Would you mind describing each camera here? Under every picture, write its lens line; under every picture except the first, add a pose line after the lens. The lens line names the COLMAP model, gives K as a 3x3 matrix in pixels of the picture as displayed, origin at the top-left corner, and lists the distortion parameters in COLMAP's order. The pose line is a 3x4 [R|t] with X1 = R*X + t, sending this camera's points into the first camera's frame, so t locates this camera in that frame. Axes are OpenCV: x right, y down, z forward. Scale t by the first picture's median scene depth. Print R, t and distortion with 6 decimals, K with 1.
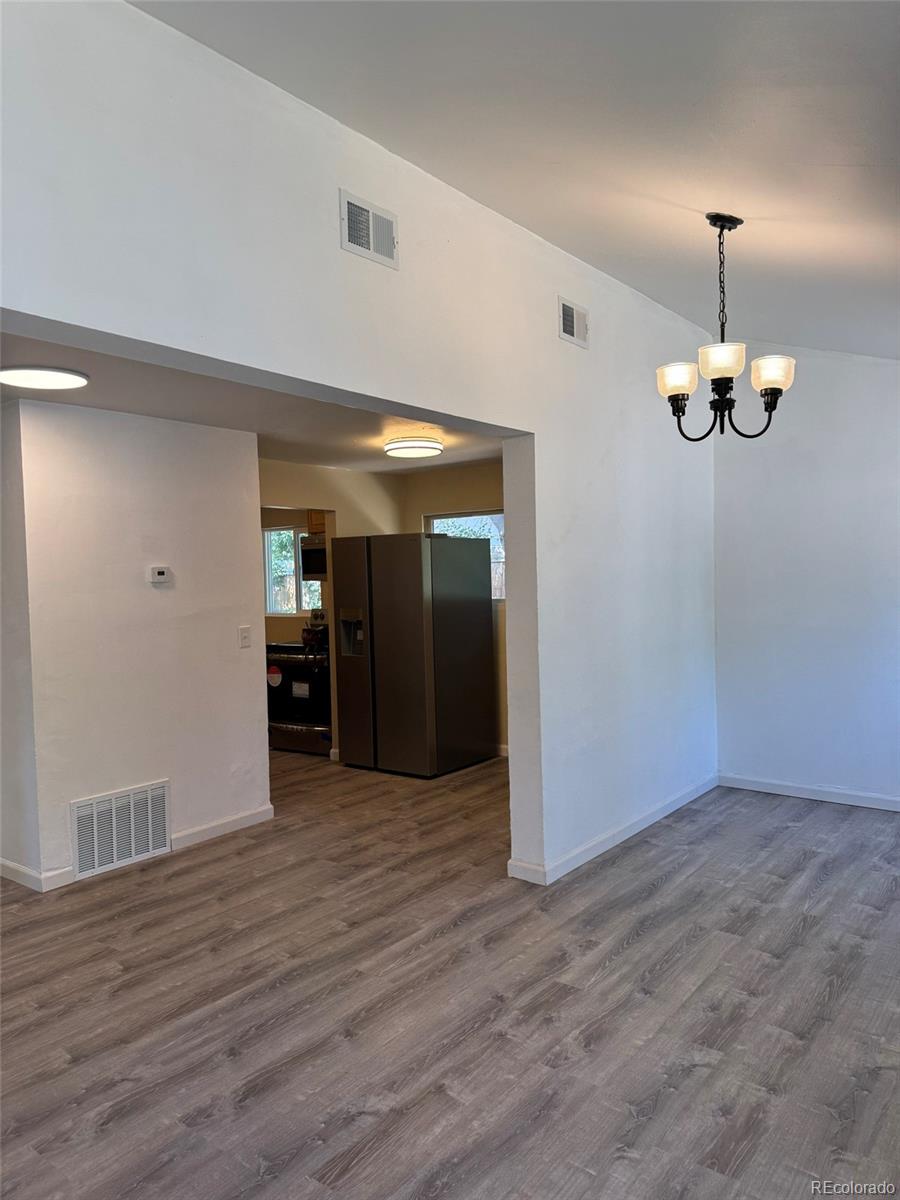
lens RADIAL K [[851.3, 0, 452.3], [0, 851.3, 592.2], [0, 0, 1]] dist [0.014635, -0.018943]
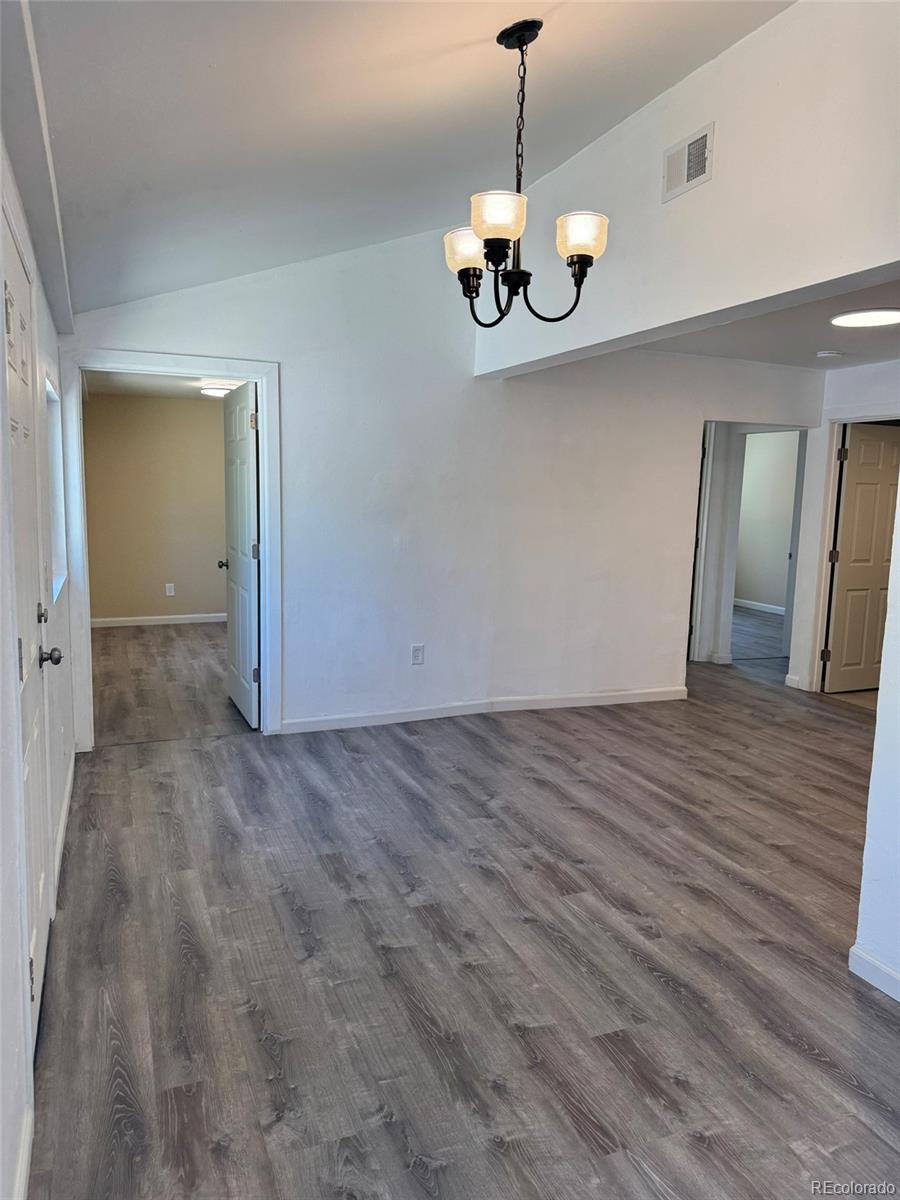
lens RADIAL K [[851.3, 0, 459.9], [0, 851.3, 599.4], [0, 0, 1]] dist [0.014635, -0.018943]
pose [[-0.504796, 0.127036, -0.853840, 0.976349], [-0.031954, 0.985685, 0.165544, -0.050083], [0.862647, 0.110849, -0.493510, 1.269188]]
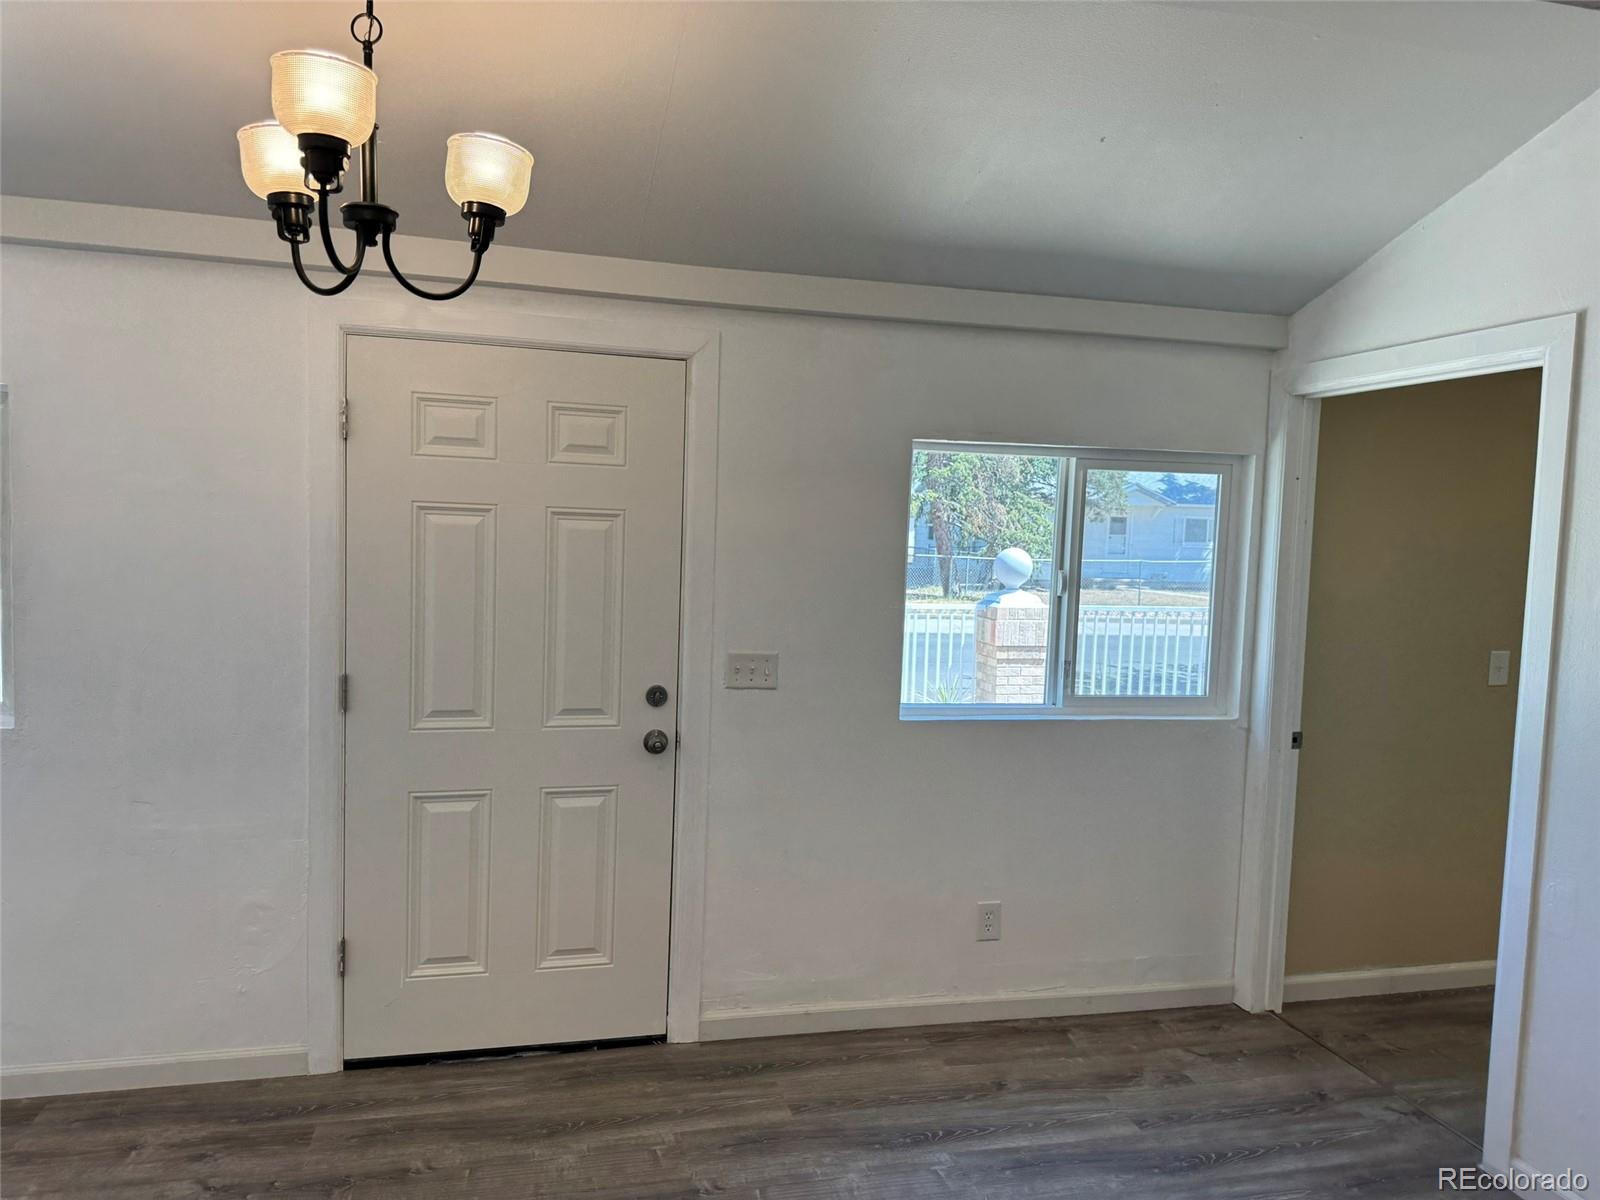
lens RADIAL K [[1135.1, 0, 776.0], [0, 1135.1, 594.9], [0, 0, 1]] dist [0.014635, -0.018943]
pose [[-0.779033, -0.038627, 0.625791, -0.236990], [0.003310, 0.997833, 0.065712, -0.048650], [-0.626974, 0.053263, -0.777218, 1.248325]]
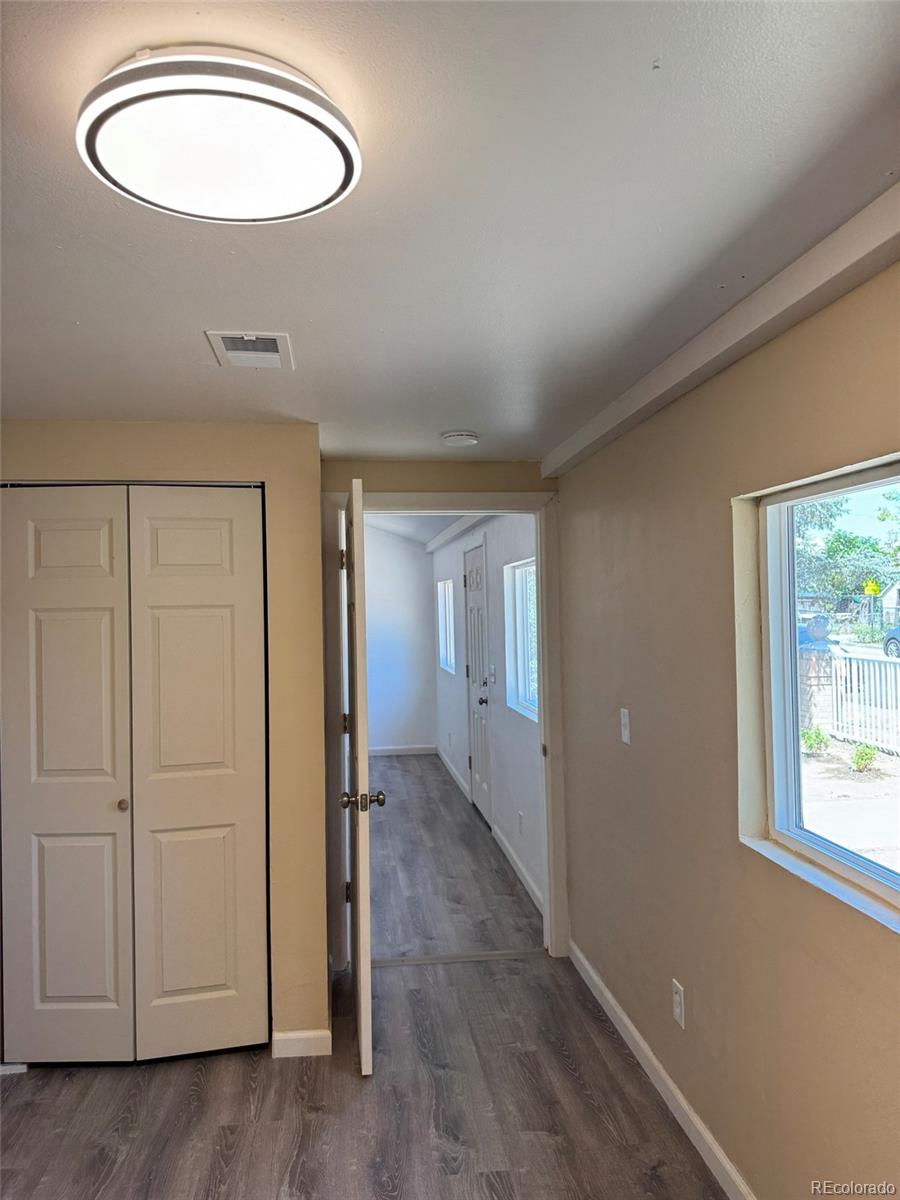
lens RADIAL K [[851.3, 0, 451.5], [0, 851.3, 595.8], [0, 0, 1]] dist [0.014635, -0.018943]
pose [[0.710445, 0.014996, 0.703593, -0.883664], [0.022750, 0.998761, -0.044259, 0.002312], [-0.703385, 0.047450, 0.709224, -0.755930]]
